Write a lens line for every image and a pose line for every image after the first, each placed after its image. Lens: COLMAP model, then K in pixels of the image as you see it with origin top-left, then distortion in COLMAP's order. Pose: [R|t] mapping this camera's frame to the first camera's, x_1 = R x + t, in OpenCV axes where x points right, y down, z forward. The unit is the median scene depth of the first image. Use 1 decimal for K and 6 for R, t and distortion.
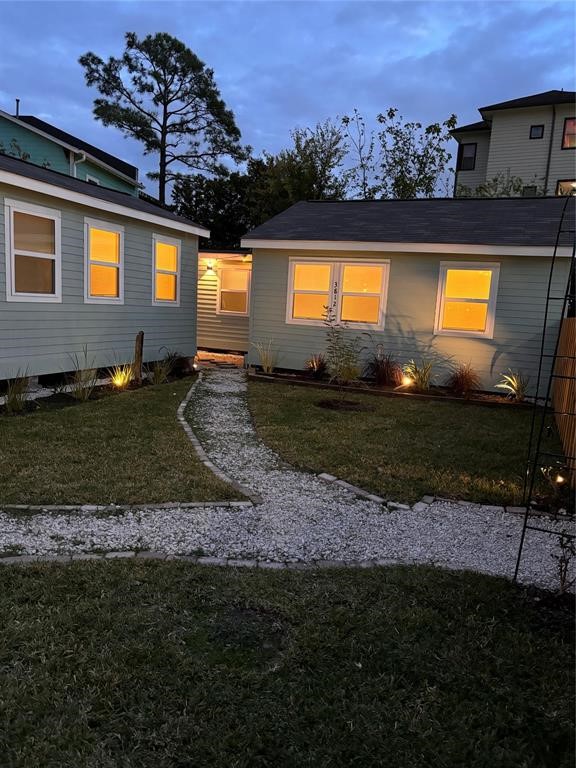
lens RADIAL K [[578.5, 0, 290.7], [0, 578.5, 383.0], [0, 0, 1]] dist [0.063368, -0.062932]
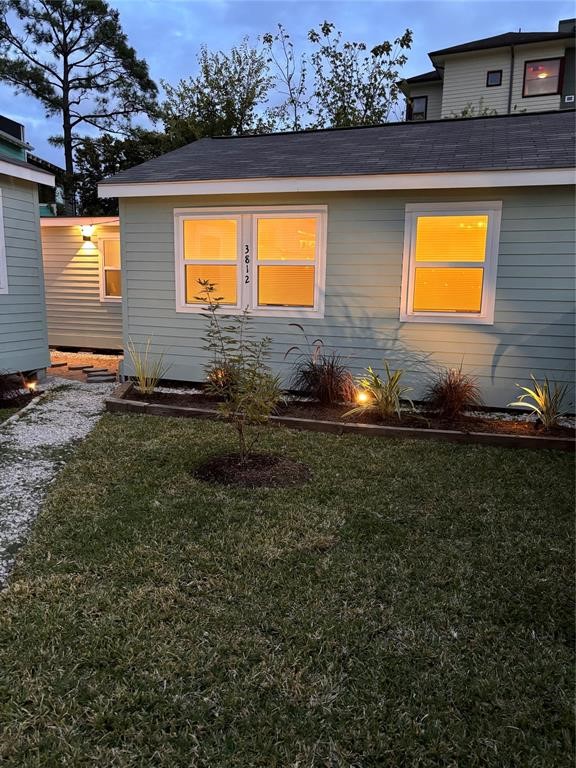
lens RADIAL K [[578.5, 0, 282.6], [0, 578.5, 382.8], [0, 0, 1]] dist [0.063368, -0.062932]
pose [[0.996908, -0.051231, 0.059584, 0.045824], [0.049420, 0.998282, 0.031477, -0.025738], [-0.061094, -0.028435, 0.997727, 0.224536]]
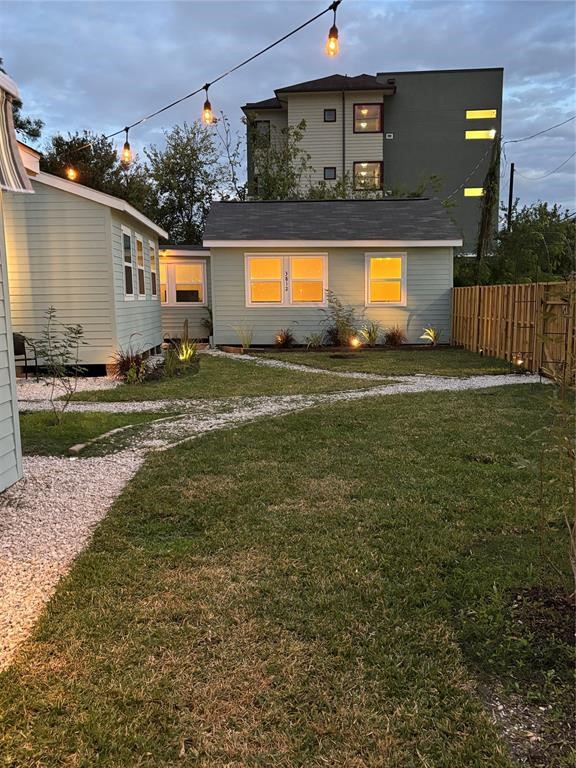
lens RADIAL K [[726.9, 0, 294.9], [0, 726.9, 385.9], [0, 0, 1]] dist [0.086819, 0.000000]
pose [[0.915832, -0.116280, 0.384357, -0.350129], [0.117997, 0.992828, 0.019201, 0.028780], [-0.383834, 0.027768, 0.922985, -0.299865]]
